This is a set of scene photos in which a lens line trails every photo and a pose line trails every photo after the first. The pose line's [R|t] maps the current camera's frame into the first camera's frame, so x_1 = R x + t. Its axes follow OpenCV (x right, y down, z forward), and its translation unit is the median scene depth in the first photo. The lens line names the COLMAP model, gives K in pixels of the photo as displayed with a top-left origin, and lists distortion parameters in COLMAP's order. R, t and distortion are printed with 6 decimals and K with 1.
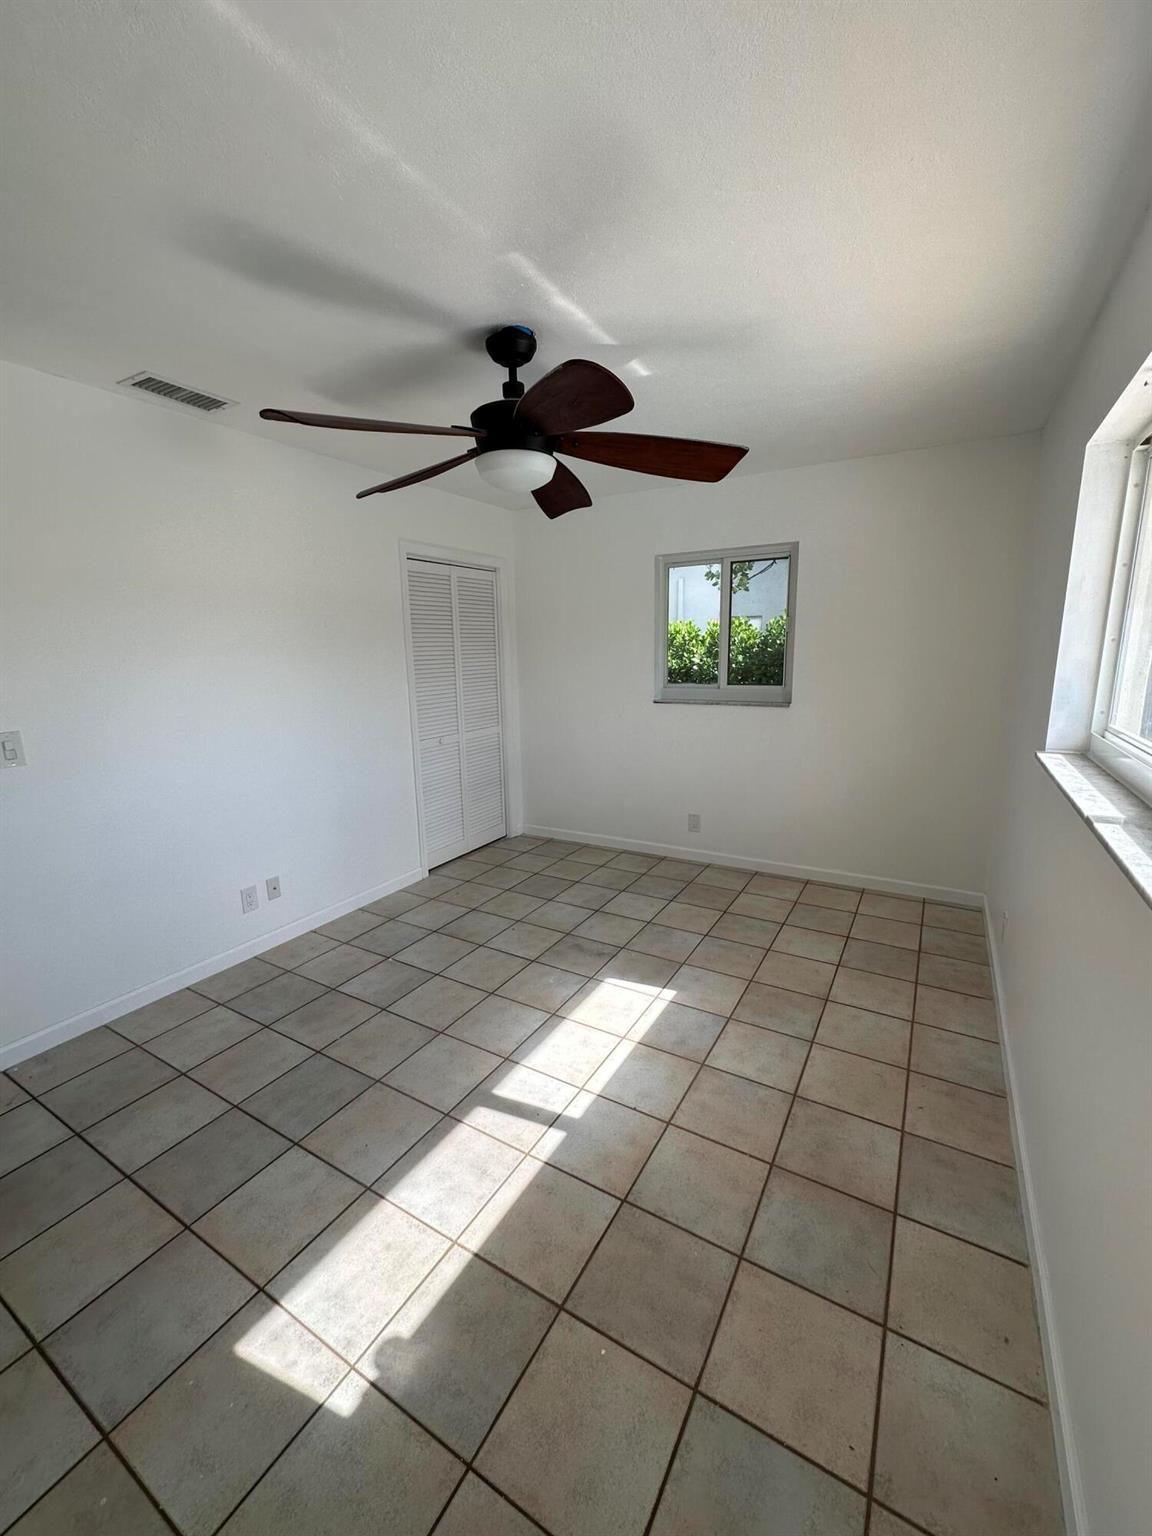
lens RADIAL K [[614.9, 0, 578.1], [0, 614.9, 766.2], [0, 0, 1]] dist [-0.004985, 0.000505]
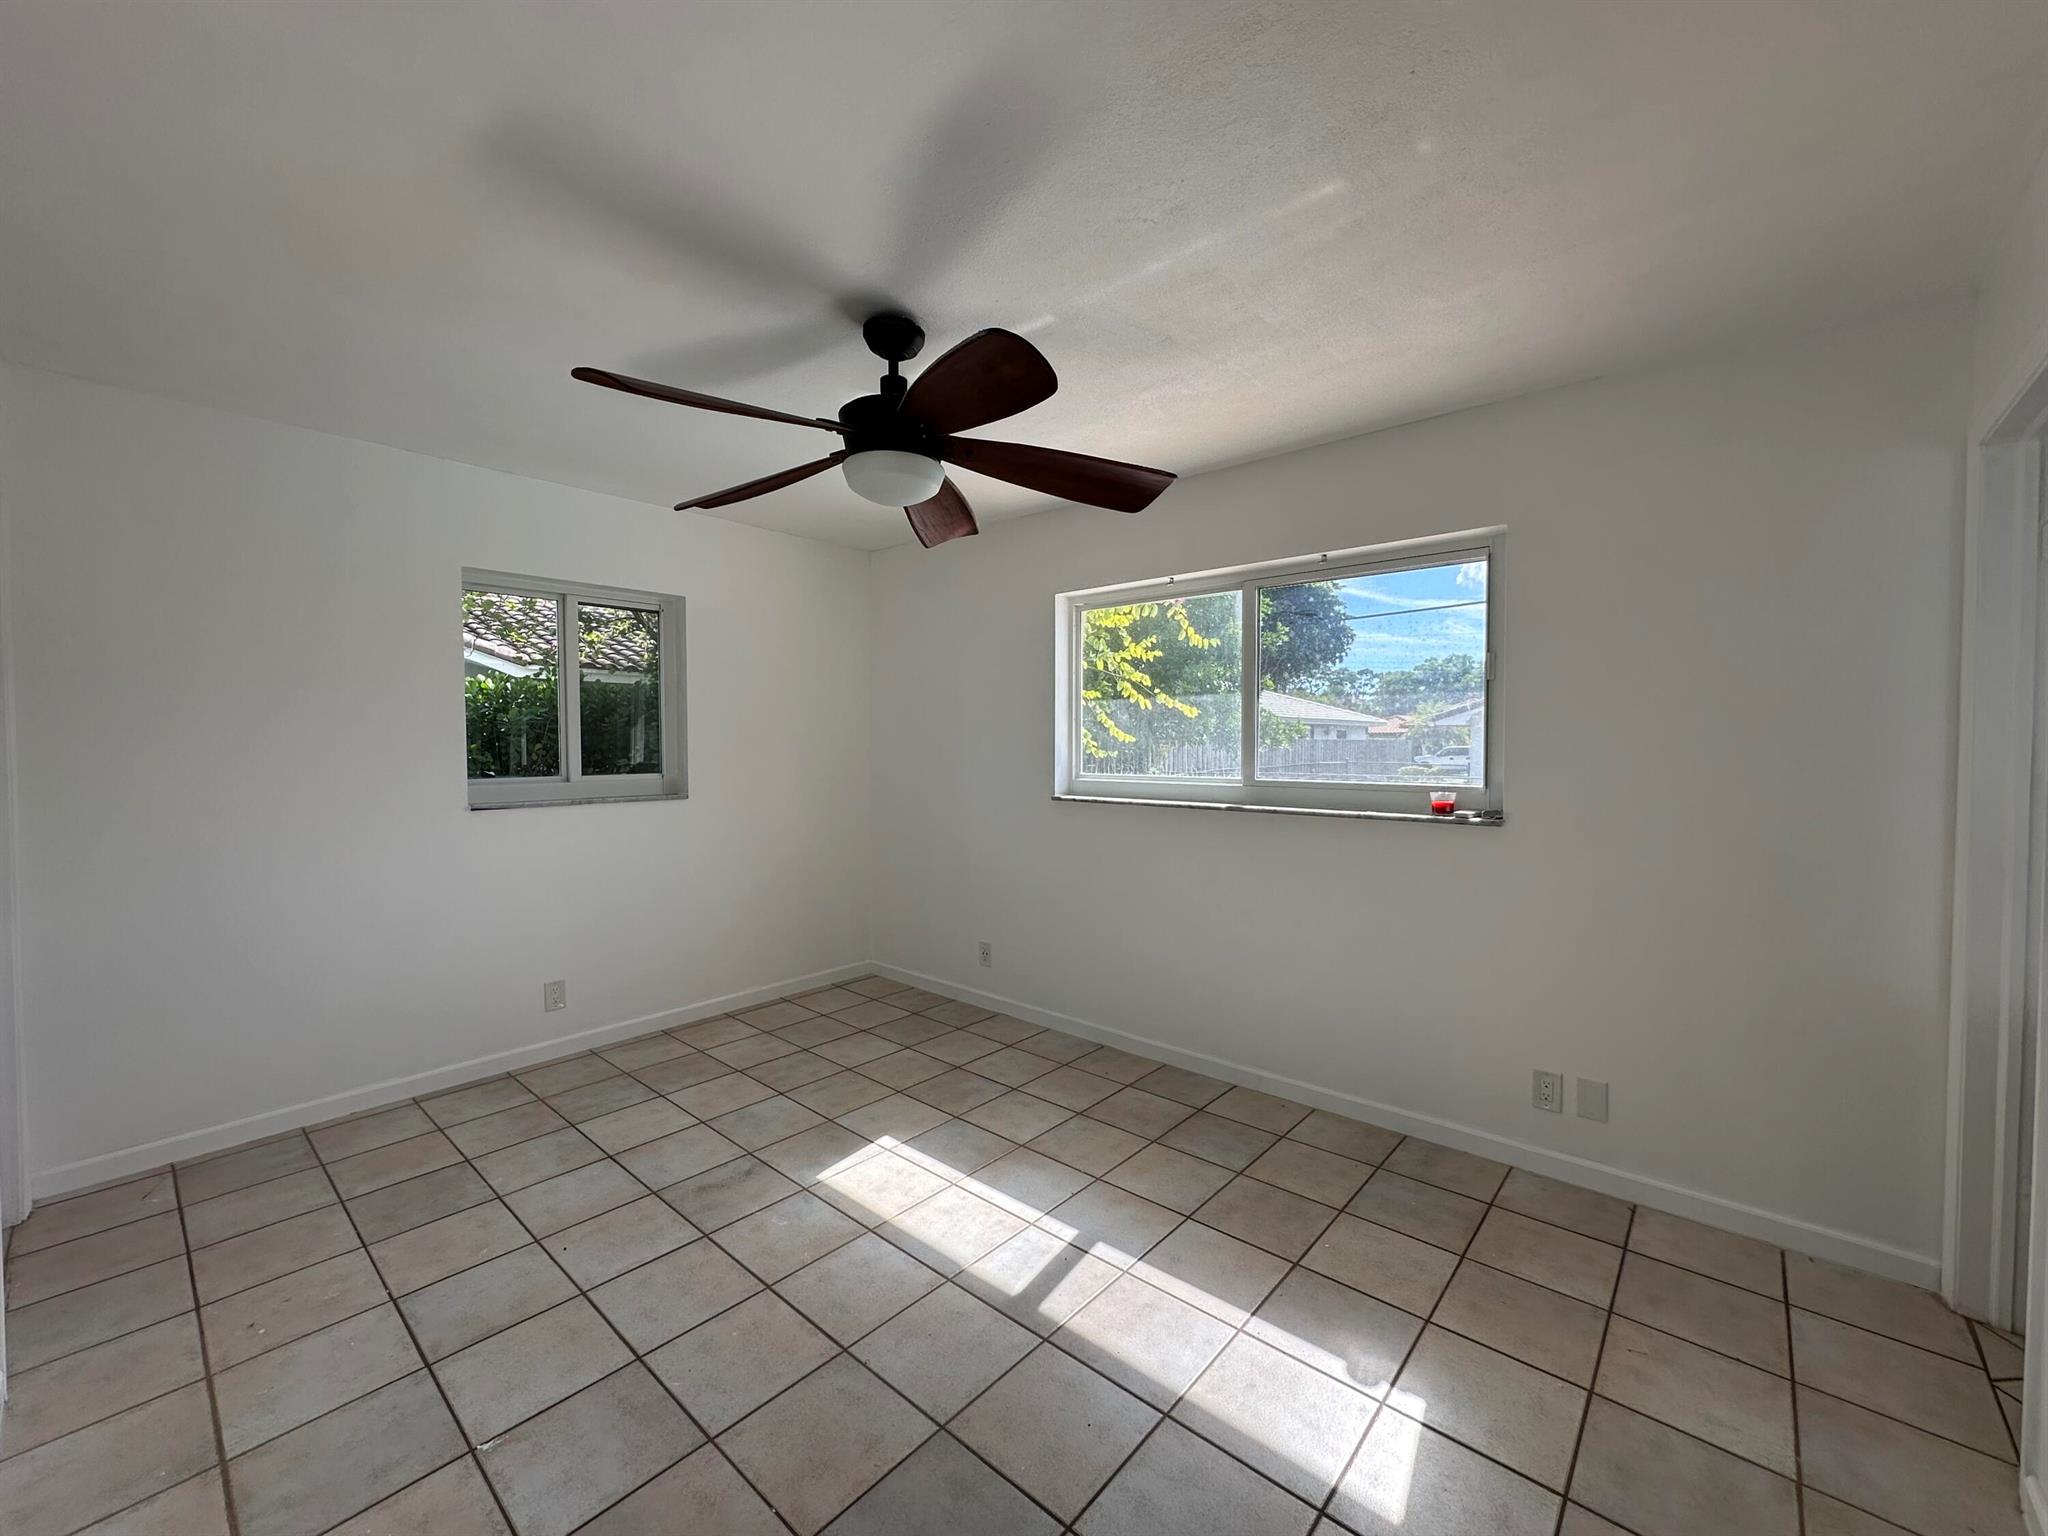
lens RADIAL K [[819.4, 0, 1023.1], [0, 819.4, 763.9], [0, 0, 1]] dist [-0.004620, 0.001021]
pose [[0.190635, -0.010499, 0.981605, -0.818279], [0.185263, 0.982359, -0.025473, -0.045563], [-0.964021, 0.186711, 0.189217, 0.521521]]
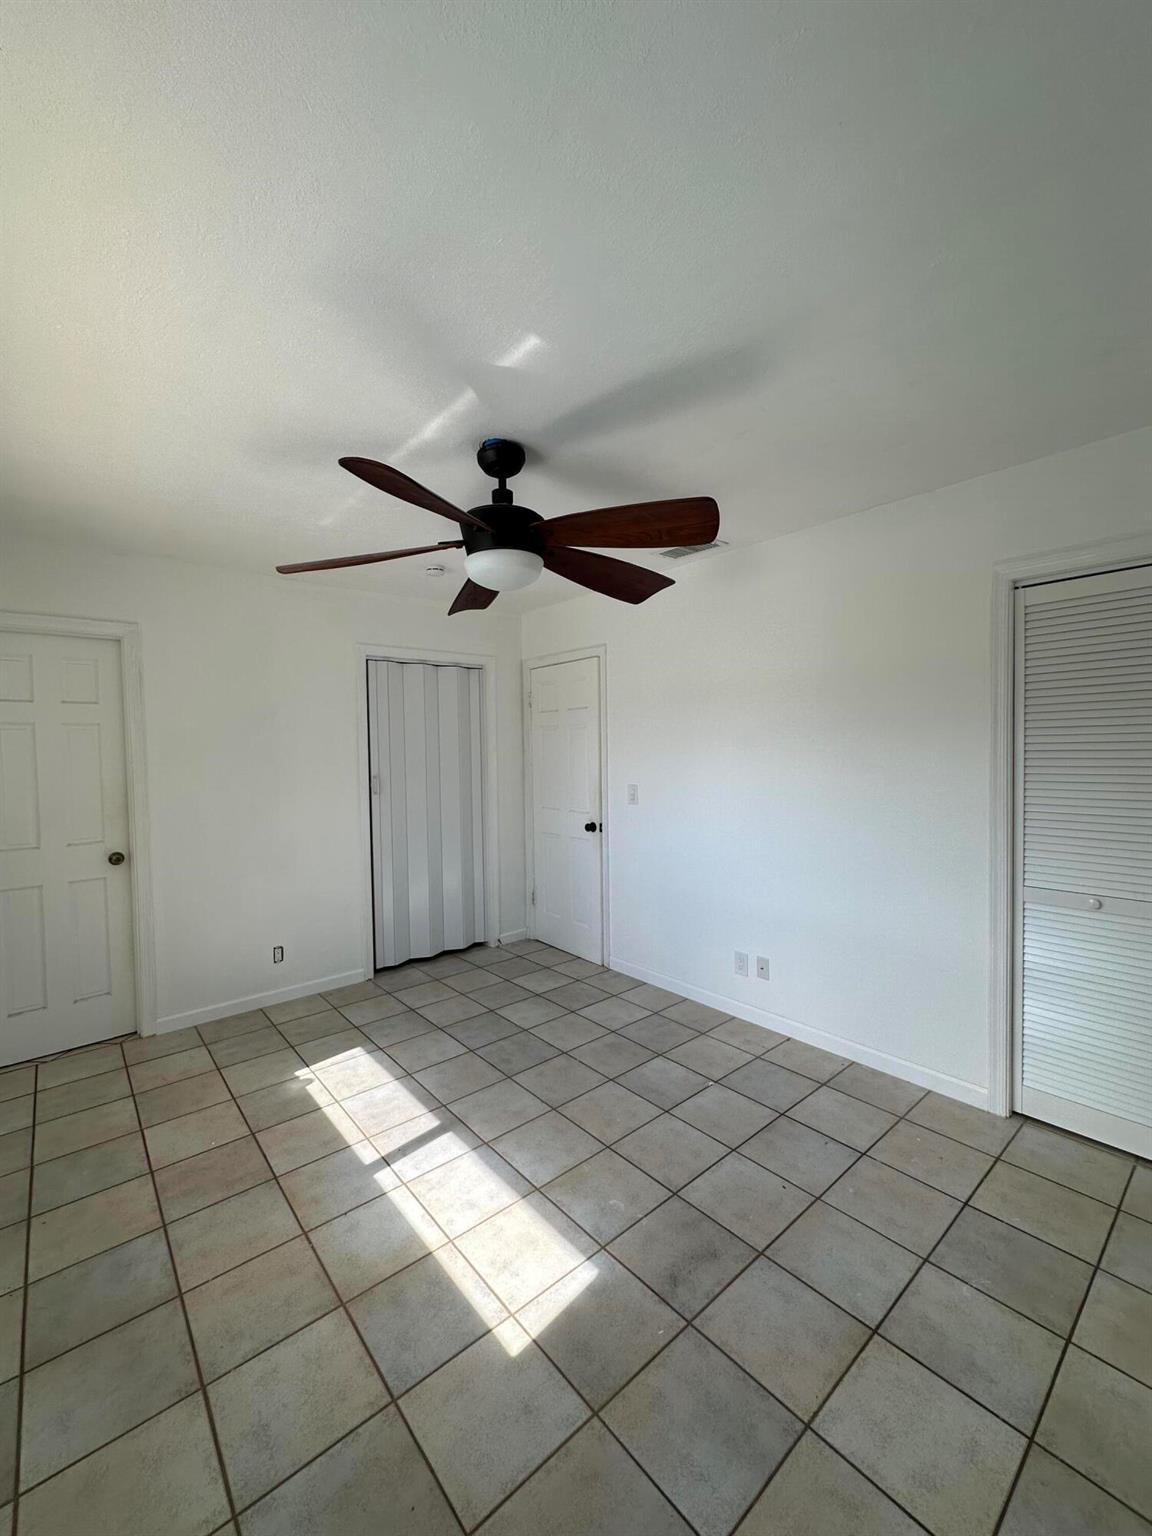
lens RADIAL K [[614.9, 0, 578.1], [0, 614.9, 766.2], [0, 0, 1]] dist [-0.004985, 0.000505]
pose [[-0.323788, 0.053094, -0.944639, 0.615117], [-0.158408, 0.981289, 0.109450, -0.216240], [0.932774, 0.185077, -0.309319, 1.095722]]
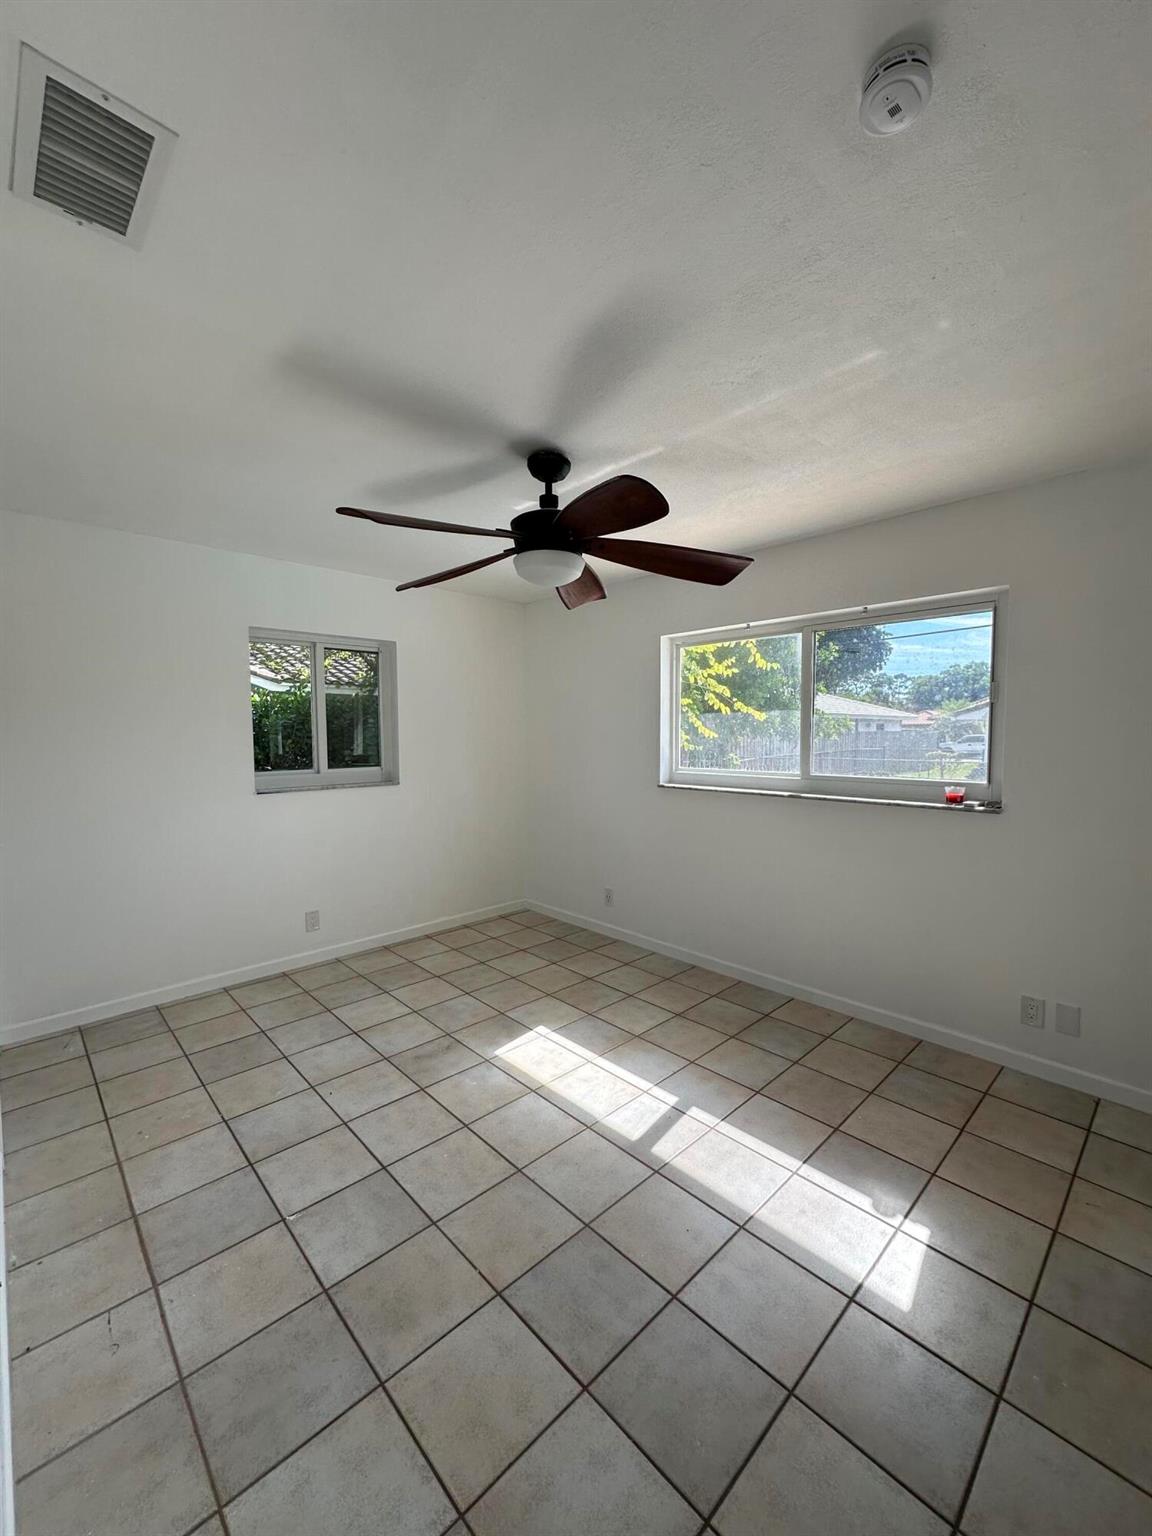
lens RADIAL K [[614.9, 0, 578.1], [0, 614.9, 766.2], [0, 0, 1]] dist [-0.004985, 0.000505]
pose [[0.274250, -0.038439, 0.960890, -0.866642], [0.182625, 0.983099, -0.012796, -0.074913], [-0.944158, 0.178992, 0.276635, 0.519423]]
